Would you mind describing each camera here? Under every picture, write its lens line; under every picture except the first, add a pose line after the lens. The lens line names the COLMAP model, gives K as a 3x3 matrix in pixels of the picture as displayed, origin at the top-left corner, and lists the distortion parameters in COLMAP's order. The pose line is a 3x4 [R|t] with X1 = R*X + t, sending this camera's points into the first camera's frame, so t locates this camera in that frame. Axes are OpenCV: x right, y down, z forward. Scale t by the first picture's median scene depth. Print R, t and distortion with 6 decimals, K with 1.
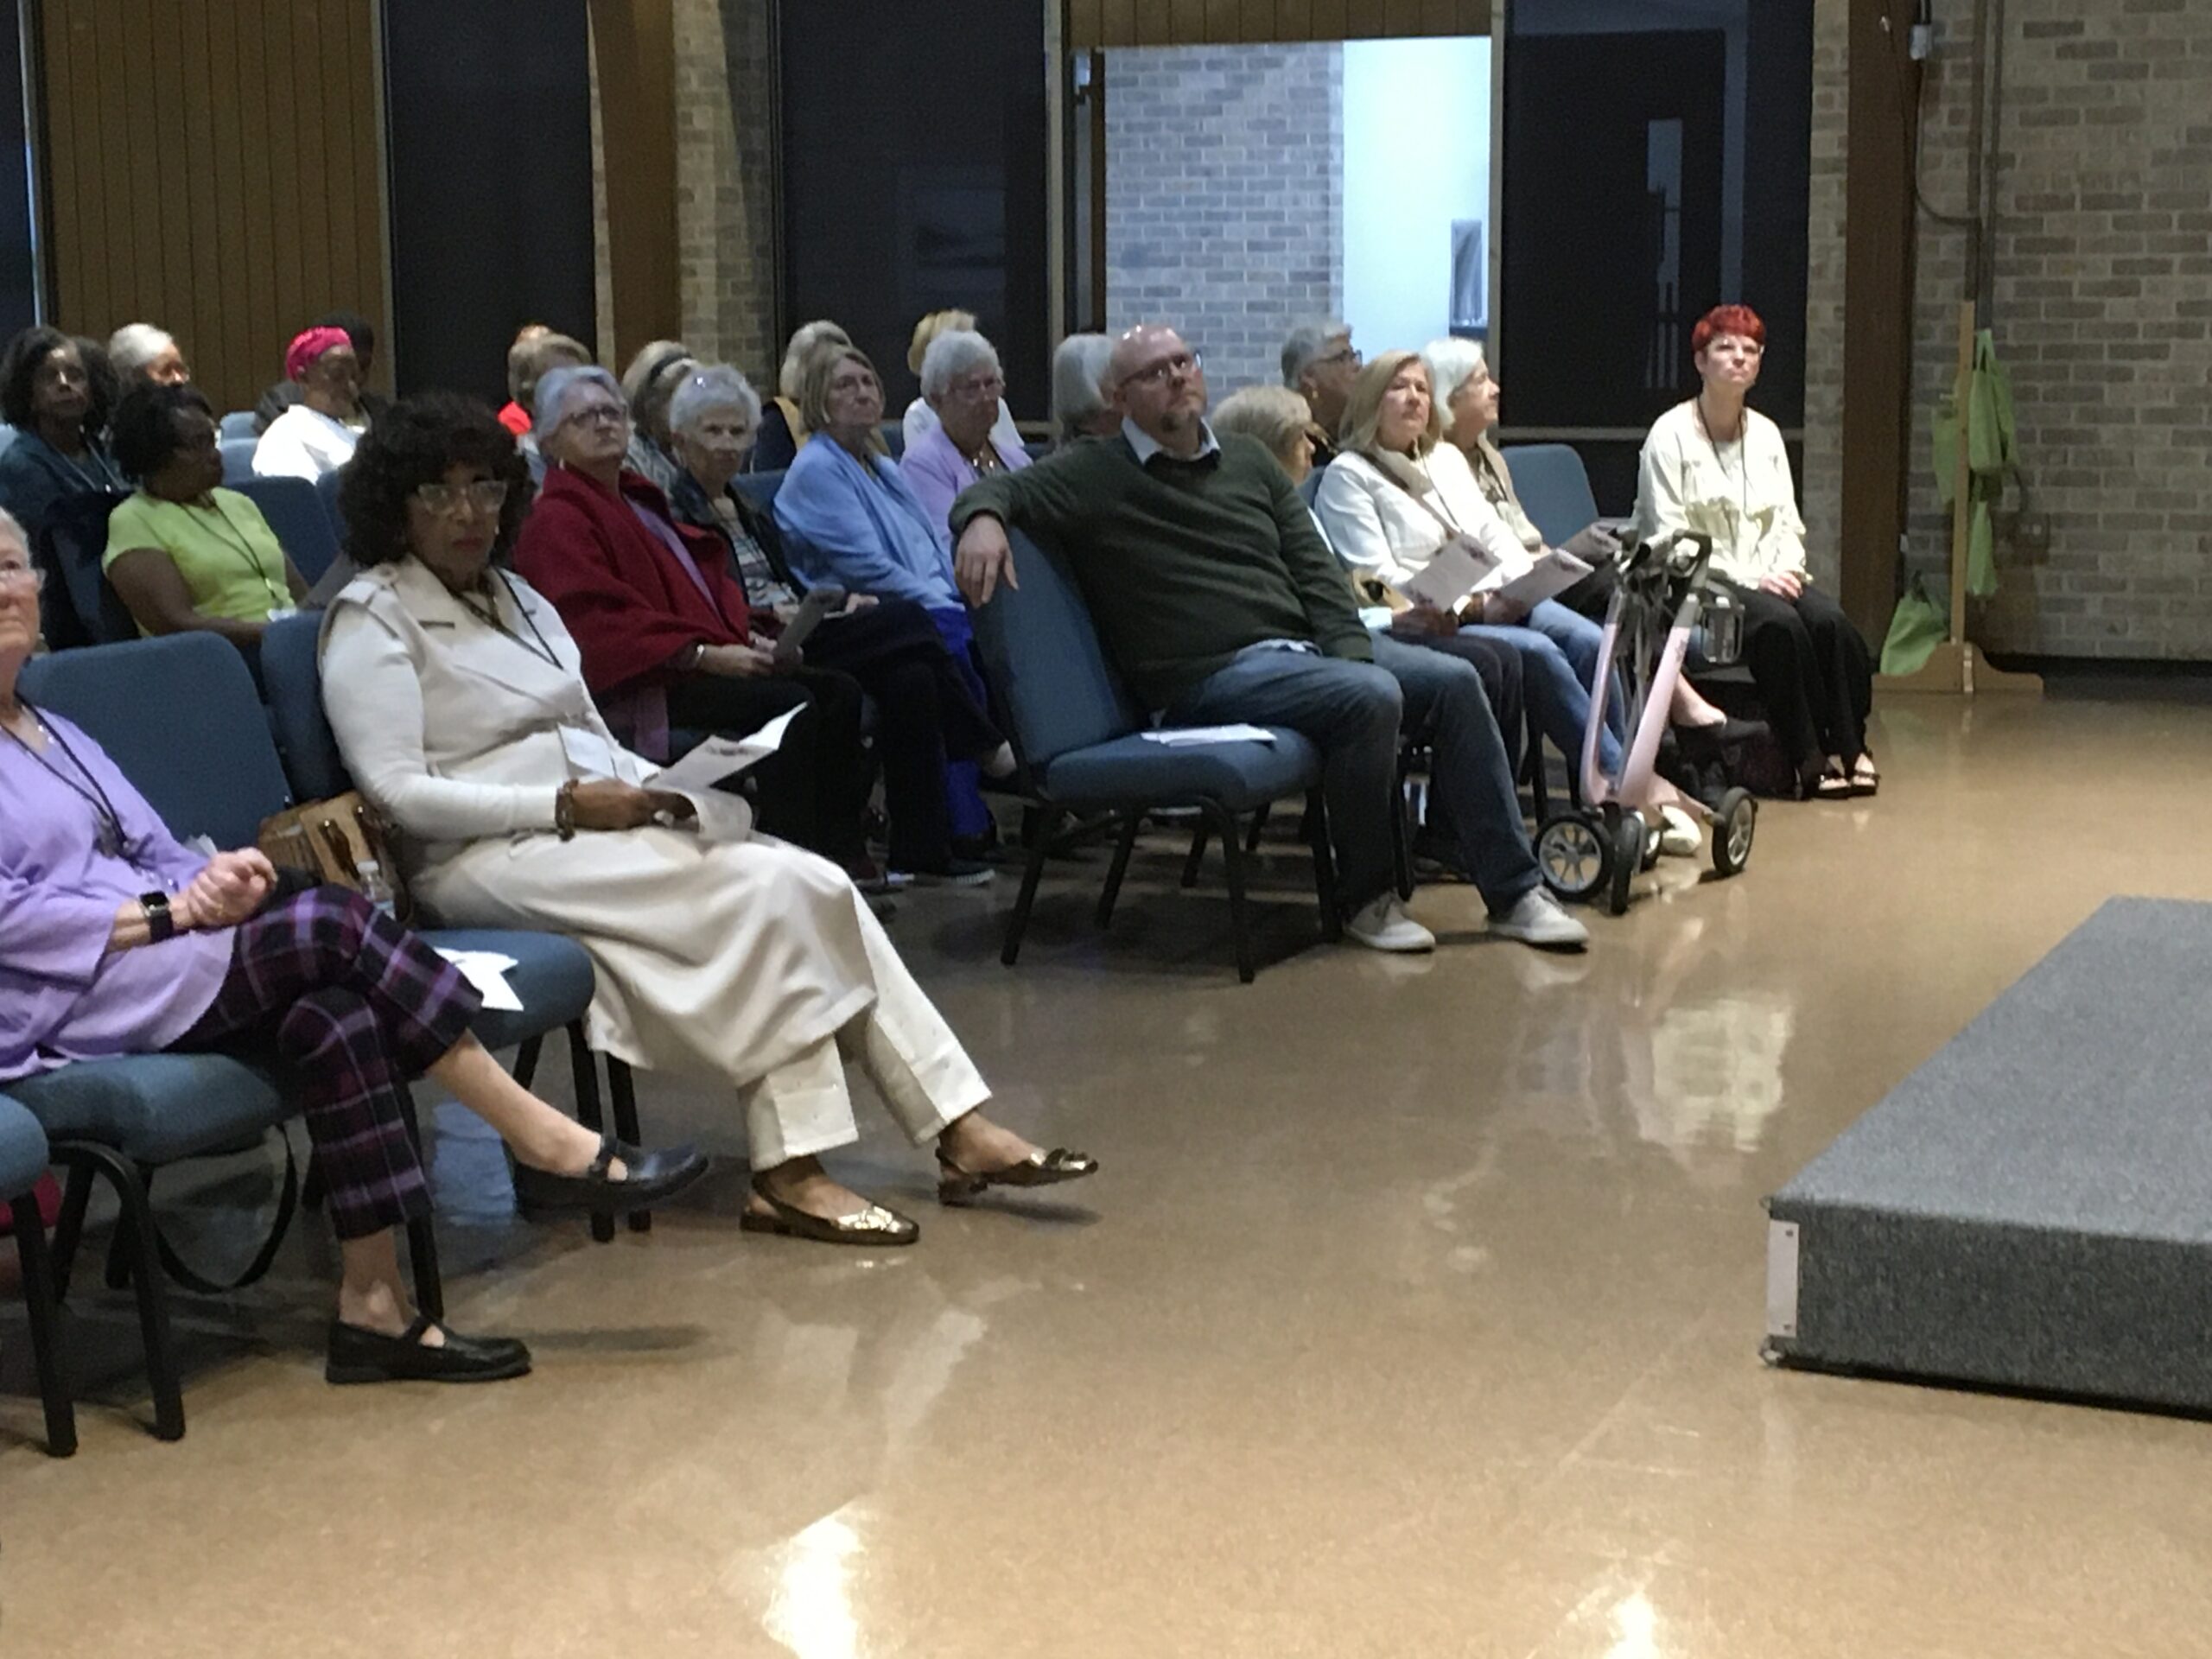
lens RADIAL K [[3889.0, 0, 1095.4], [0, 3889.0, 816.3], [0, 0, 1]] dist [0.091608, 0.000000]
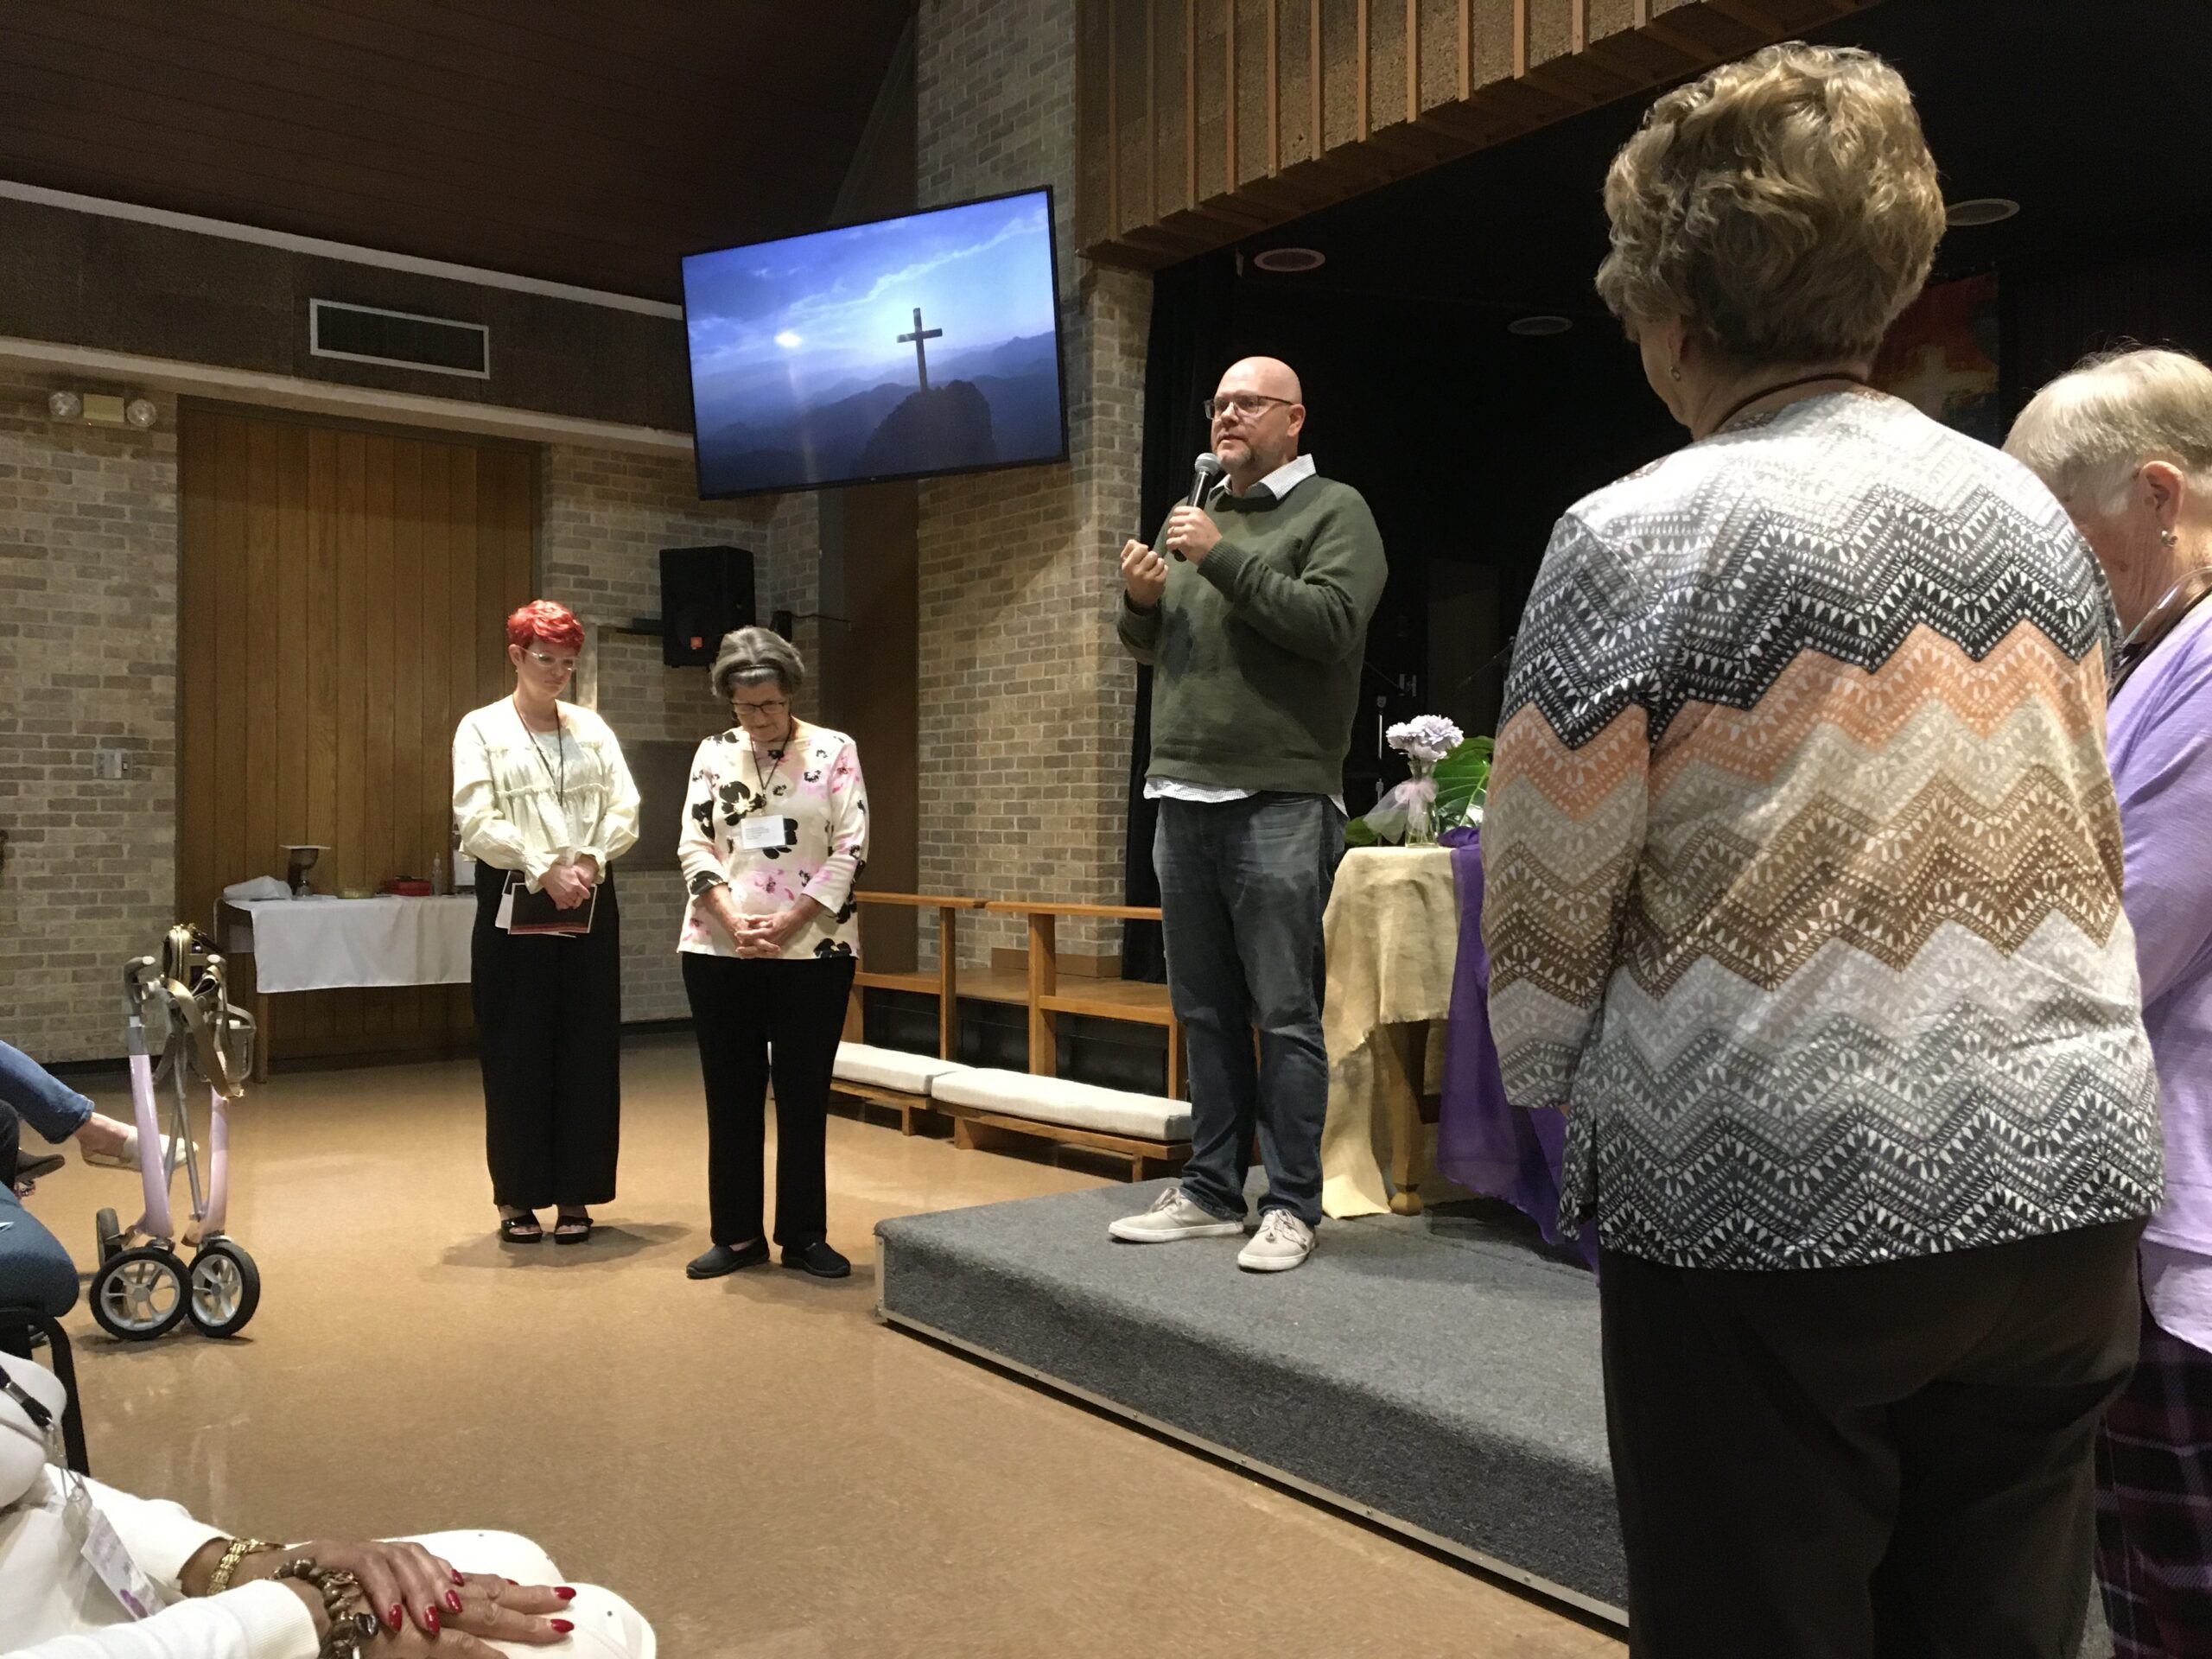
lens RADIAL K [[1861.8, 0, 1101.4], [0, 1861.8, 816.4], [0, 0, 1]] dist [0.083738, -0.126201]
pose [[0.483914, 0.013488, 0.875012, -0.136955], [0.120708, 0.989295, -0.082006, -0.031252], [-0.866751, 0.145305, 0.477106, 0.422101]]
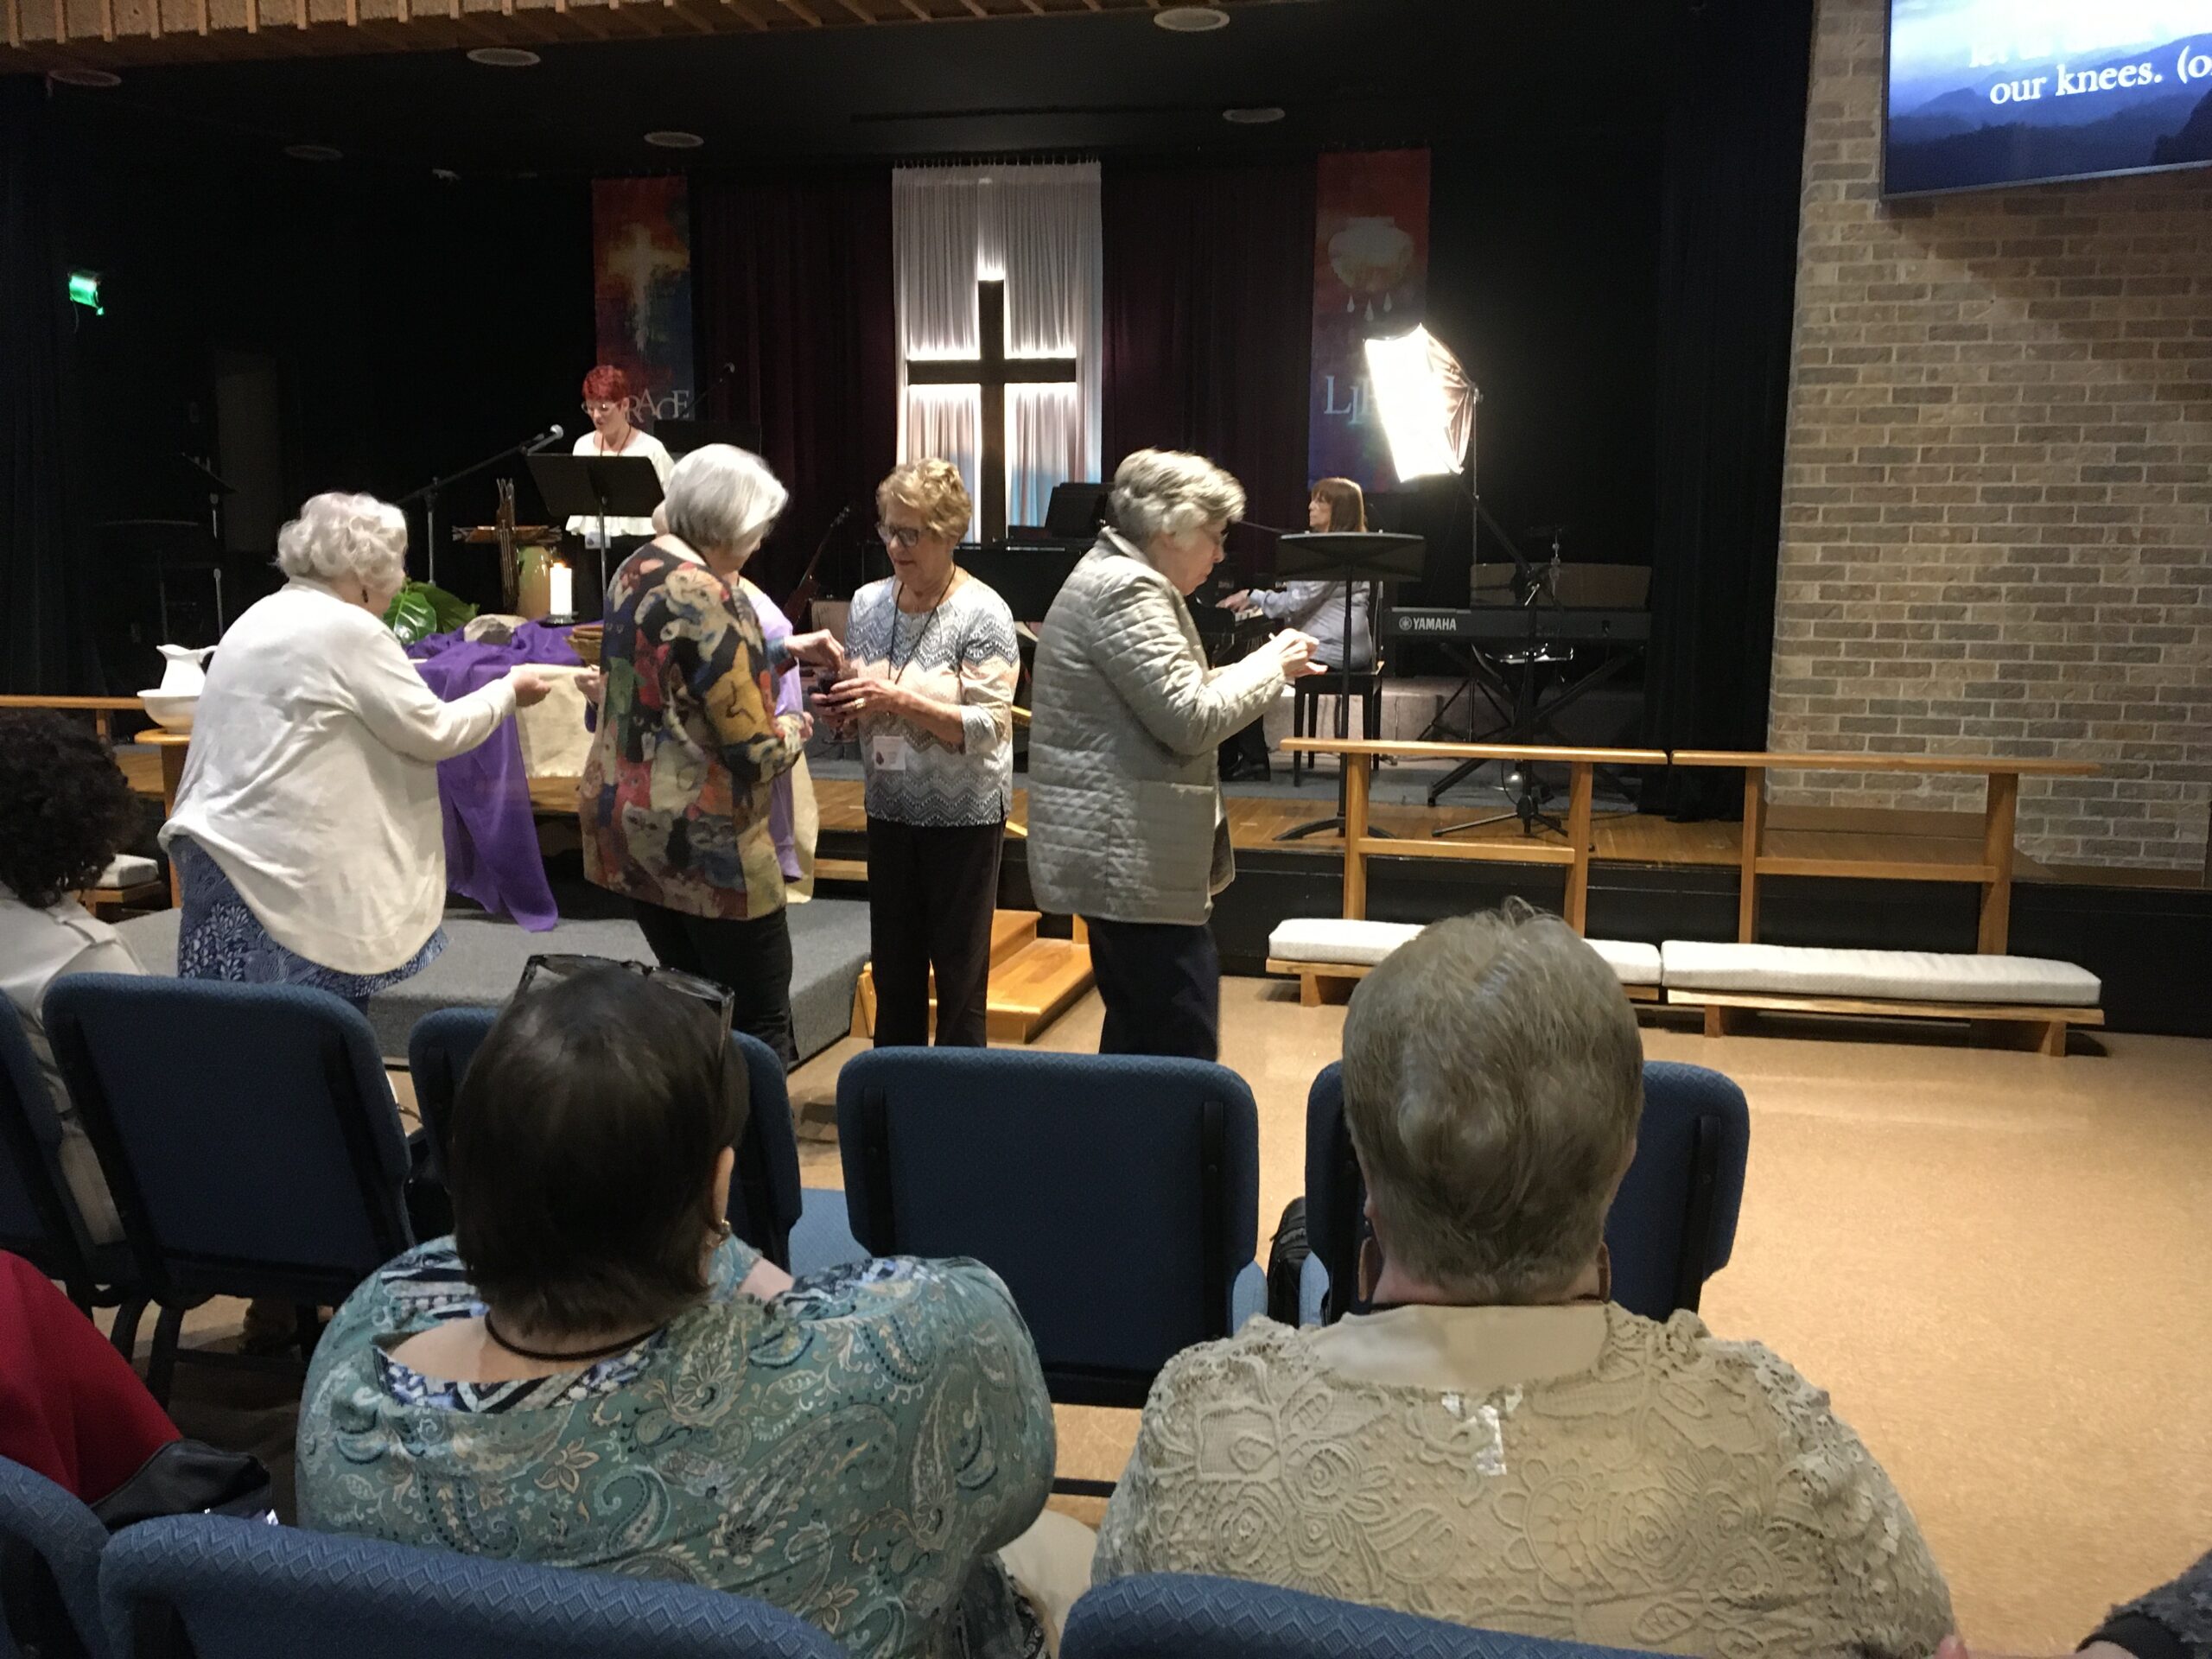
lens RADIAL K [[1861.8, 0, 1108.5], [0, 1861.8, 820.2], [0, 0, 1]] dist [0.083738, -0.126201]
pose [[-0.176223, -0.136648, 0.974819, -0.362740], [0.136603, 0.977340, 0.161696, -0.063397], [-0.974826, 0.161658, -0.153563, 0.430165]]
